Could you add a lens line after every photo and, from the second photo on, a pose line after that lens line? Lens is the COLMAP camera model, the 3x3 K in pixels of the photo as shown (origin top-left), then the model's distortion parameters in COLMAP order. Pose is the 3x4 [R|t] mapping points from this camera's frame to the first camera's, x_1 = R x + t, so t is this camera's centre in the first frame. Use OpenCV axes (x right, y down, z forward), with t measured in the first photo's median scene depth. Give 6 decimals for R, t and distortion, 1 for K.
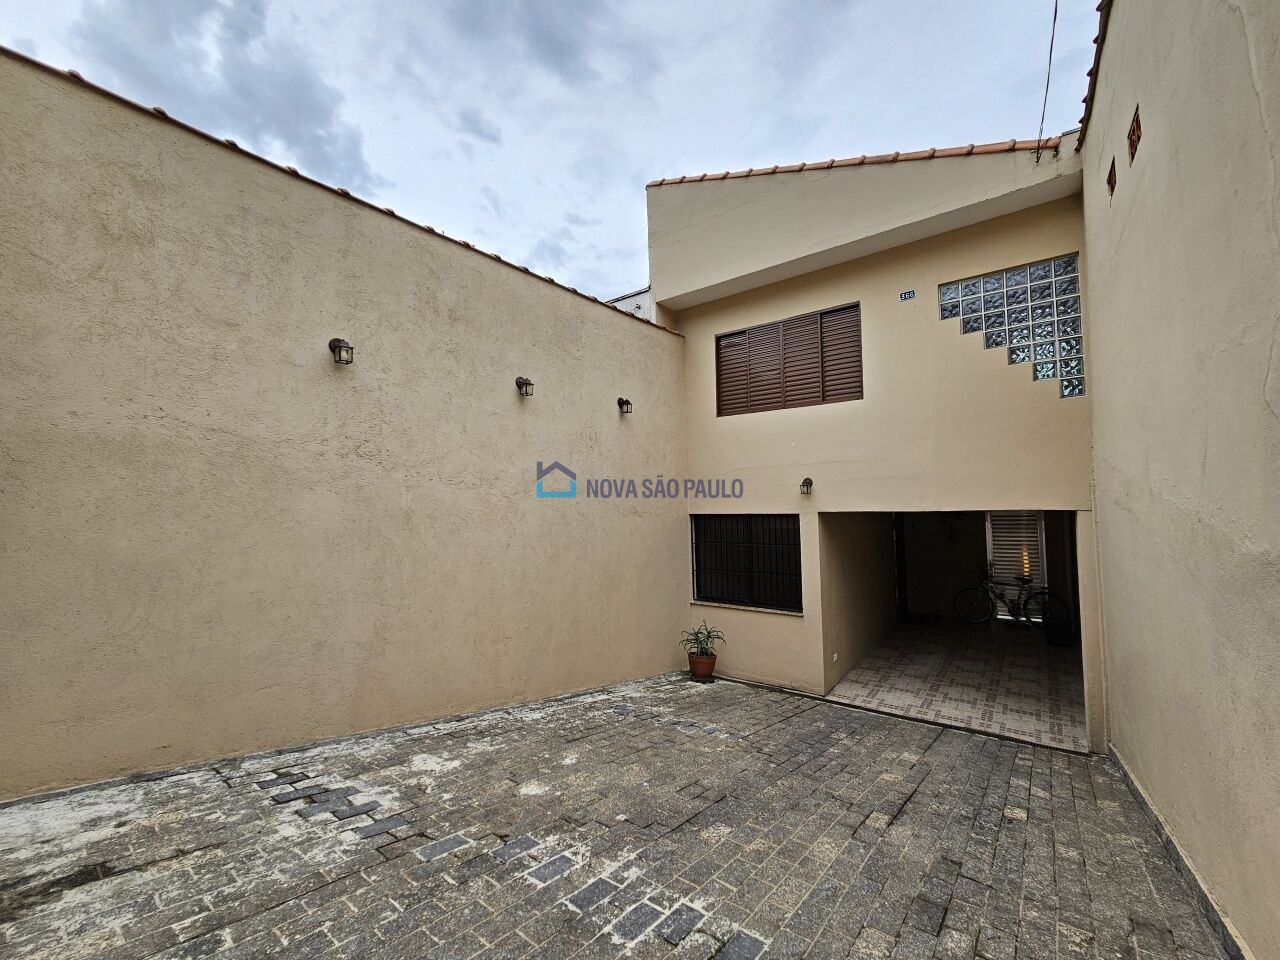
lens RADIAL K [[518.1, 0, 644.7], [0, 518.1, 483.7], [0, 0, 1]] dist [-0.000513, 0.000161]
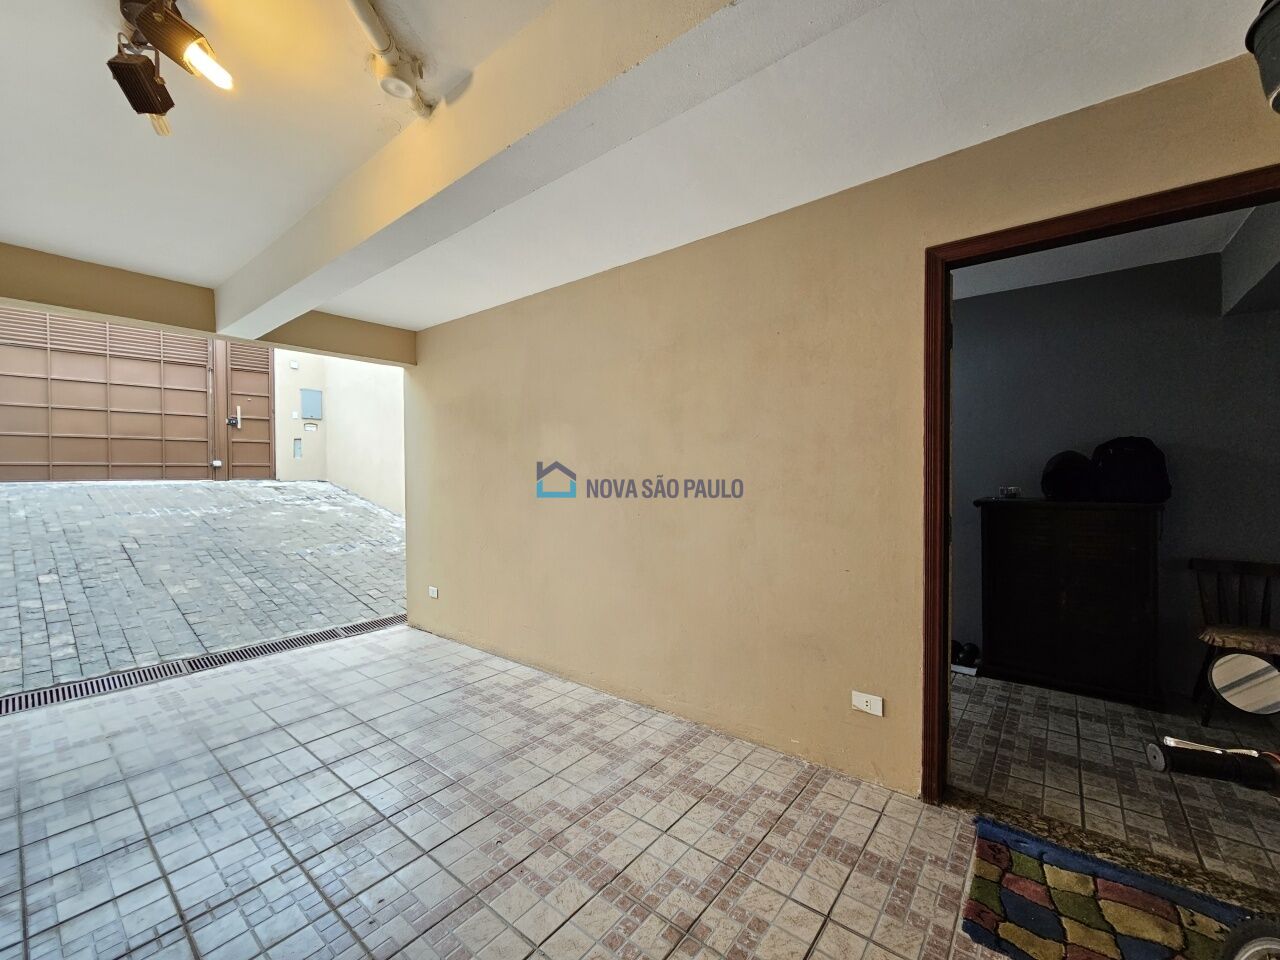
lens RADIAL K [[518.1, 0, 632.3], [0, 518.1, 479.6], [0, 0, 1]] dist [-0.000513, 0.000161]
pose [[-0.030238, 0.045802, -0.998493, 2.262878], [0.034057, 0.998417, 0.044768, 0.405622], [0.998962, -0.032652, -0.031750, 2.898462]]
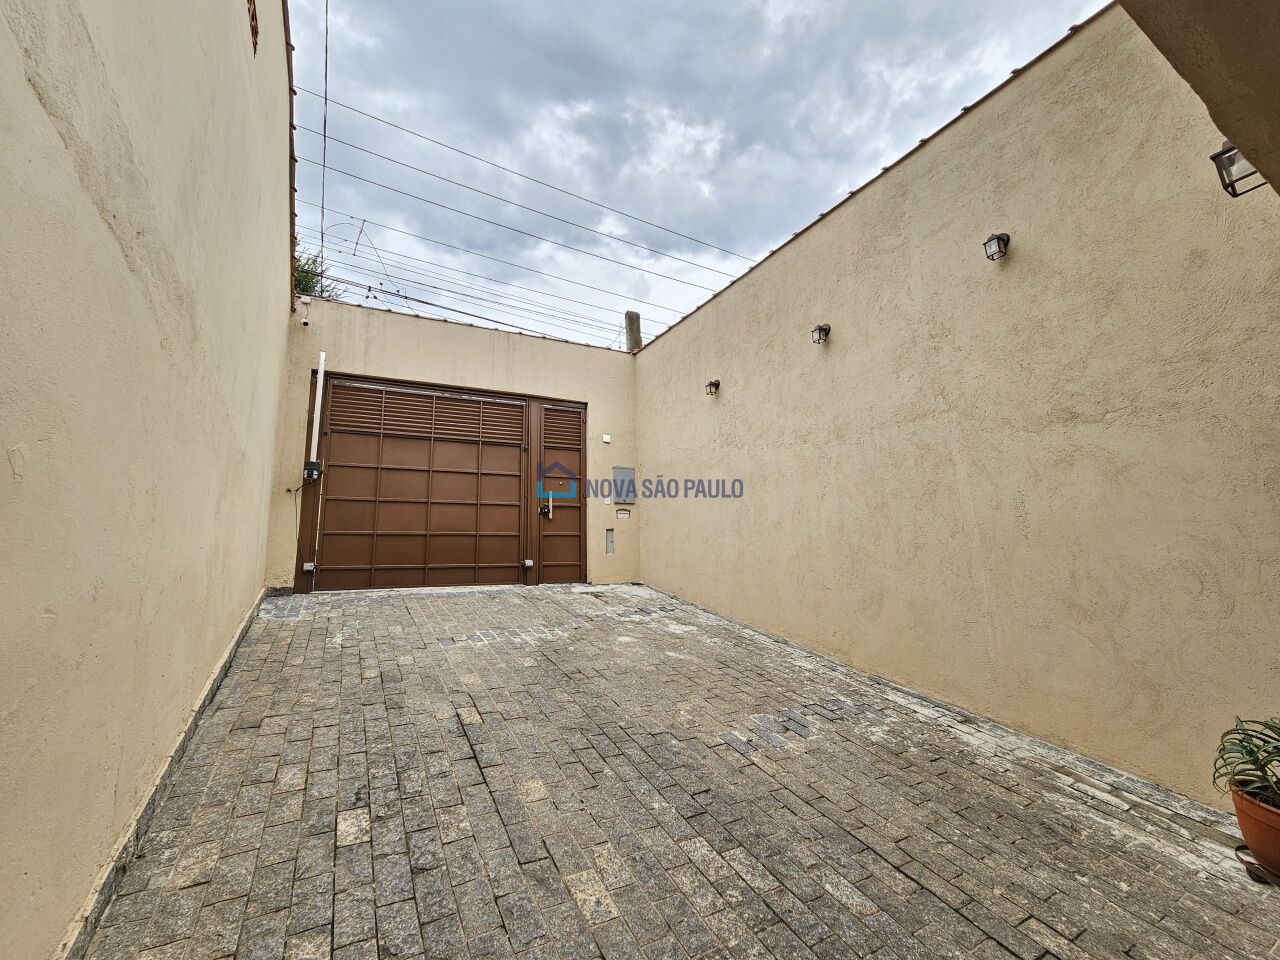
lens RADIAL K [[518.1, 0, 637.3], [0, 518.1, 482.2], [0, 0, 1]] dist [-0.000513, 0.000161]
pose [[-0.392836, -0.109377, -0.913081, 1.342436], [0.059455, 0.987804, -0.143907, 0.367956], [0.917684, -0.110819, -0.381542, 1.791390]]
